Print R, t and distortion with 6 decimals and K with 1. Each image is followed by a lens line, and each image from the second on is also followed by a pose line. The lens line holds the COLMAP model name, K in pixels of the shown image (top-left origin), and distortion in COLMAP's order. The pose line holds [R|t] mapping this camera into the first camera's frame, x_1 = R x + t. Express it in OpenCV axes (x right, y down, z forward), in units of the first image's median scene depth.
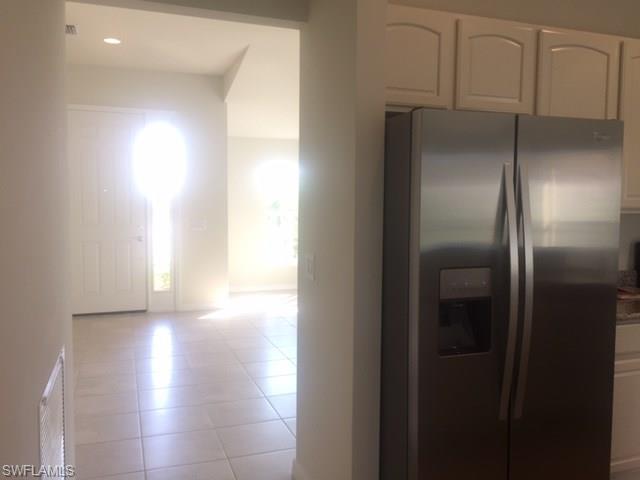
lens RADIAL K [[622.1, 0, 319.3], [0, 622.1, 240.9], [0, 0, 1]] dist [0.007297, 0.000000]
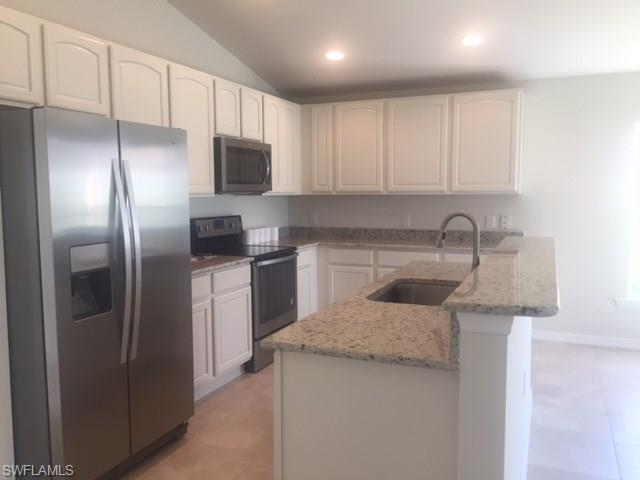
lens RADIAL K [[554.8, 0, 319.2], [0, 554.8, 242.8], [0, 0, 1]] dist [0.076158, -0.062797]
pose [[0.713329, -0.076520, 0.696639, -0.181654], [0.053366, 0.997066, 0.054875, 0.003801], [-0.698794, -0.001966, 0.715320, -0.075330]]
